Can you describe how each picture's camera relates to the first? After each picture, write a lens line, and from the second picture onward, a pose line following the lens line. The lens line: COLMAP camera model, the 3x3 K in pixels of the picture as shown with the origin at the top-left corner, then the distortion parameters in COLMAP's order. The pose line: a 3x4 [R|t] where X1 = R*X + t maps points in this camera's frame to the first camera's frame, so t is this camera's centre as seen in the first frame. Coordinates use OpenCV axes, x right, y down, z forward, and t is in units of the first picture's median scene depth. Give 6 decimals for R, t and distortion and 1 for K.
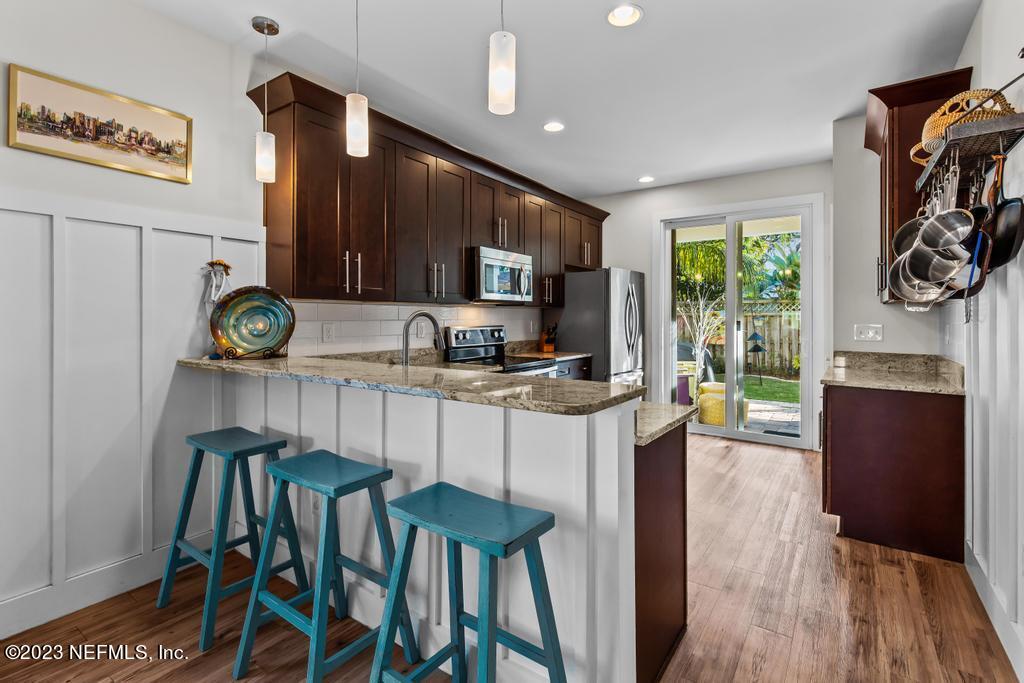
lens RADIAL K [[470.8, 0, 528.2], [0, 470.8, 318.5], [0, 0, 1]] dist [0.010488, 0.000550]
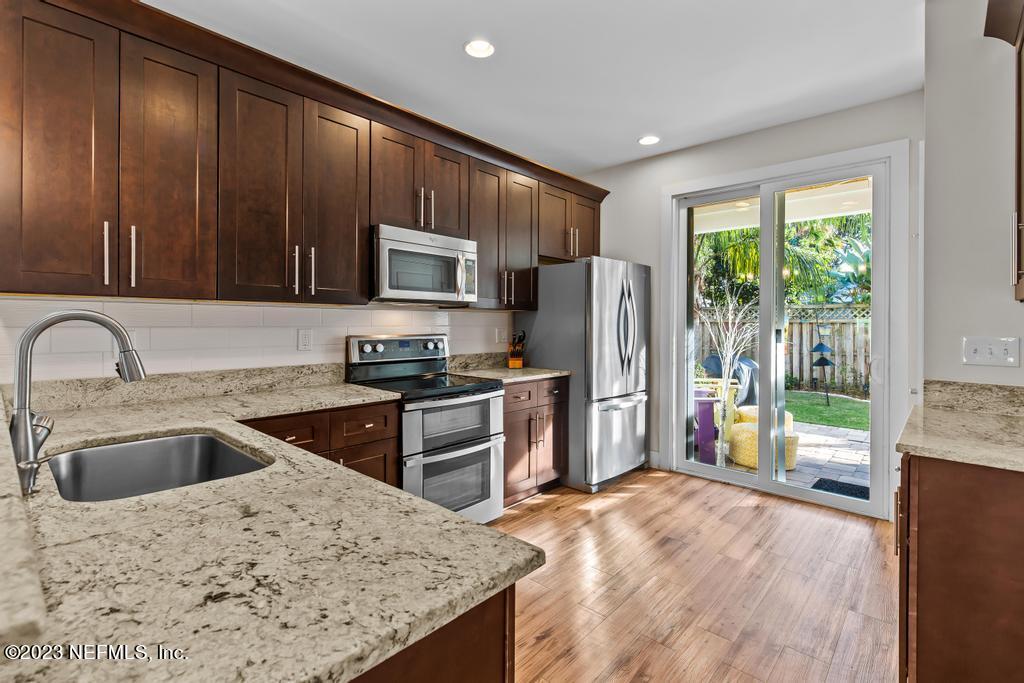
lens RADIAL K [[470.8, 0, 520.6], [0, 470.8, 326.5], [0, 0, 1]] dist [0.010488, 0.000550]
pose [[0.991400, 0.004303, -0.130797, 0.146730], [-0.003865, 0.999986, 0.003603, -0.000351], [0.130811, -0.003066, 0.991403, 0.226799]]
